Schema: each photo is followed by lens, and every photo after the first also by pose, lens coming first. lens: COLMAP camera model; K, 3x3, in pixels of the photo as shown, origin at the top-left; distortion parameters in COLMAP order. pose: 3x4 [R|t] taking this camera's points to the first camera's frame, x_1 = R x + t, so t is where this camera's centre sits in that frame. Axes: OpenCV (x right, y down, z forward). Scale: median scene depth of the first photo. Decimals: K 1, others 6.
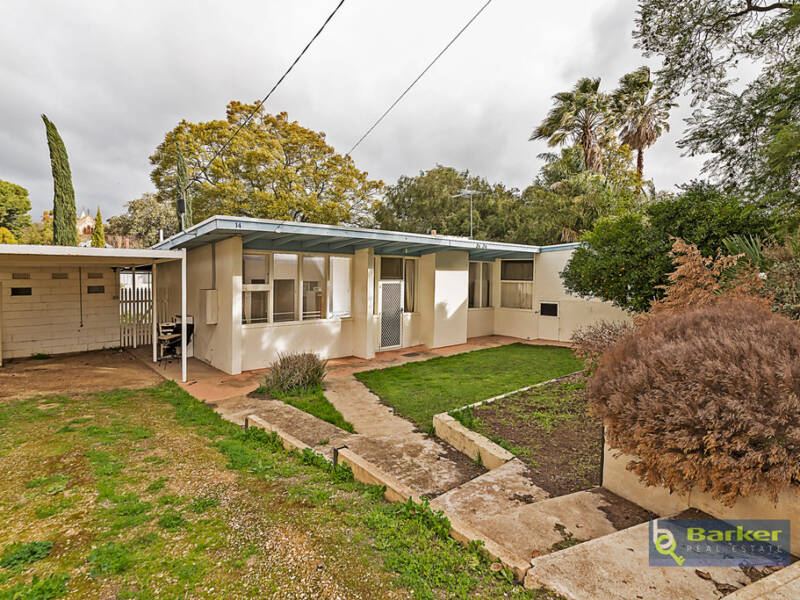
lens RADIAL K [[398.5, 0, 399.1], [0, 398.5, 296.9], [0, 0, 1]] dist [-0.000178, 0.000005]
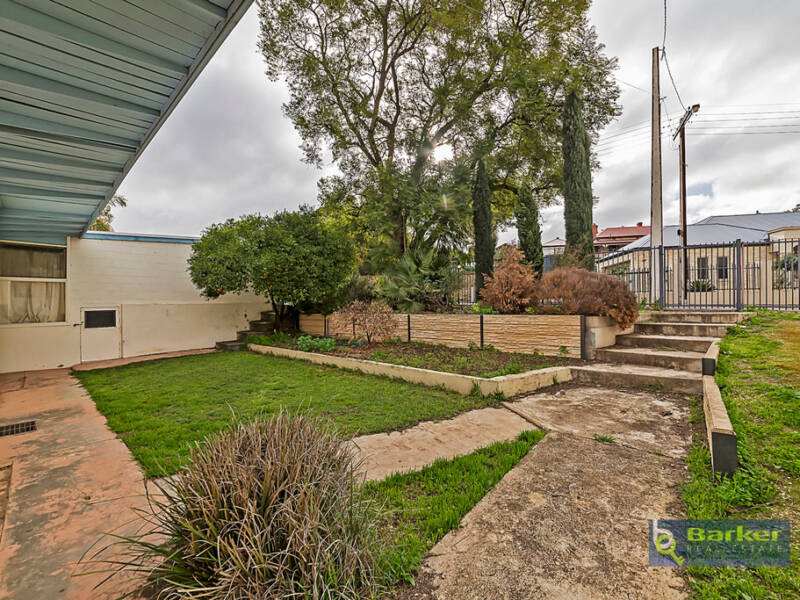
lens RADIAL K [[319.7, 0, 399.0], [0, 319.7, 301.0], [0, 0, 1]] dist [-0.000847, -0.000037]
pose [[-0.070016, -0.010180, 0.997494, -0.638129], [0.064998, 0.997776, 0.014746, 0.063483], [-0.995426, 0.065867, -0.069199, 1.193815]]
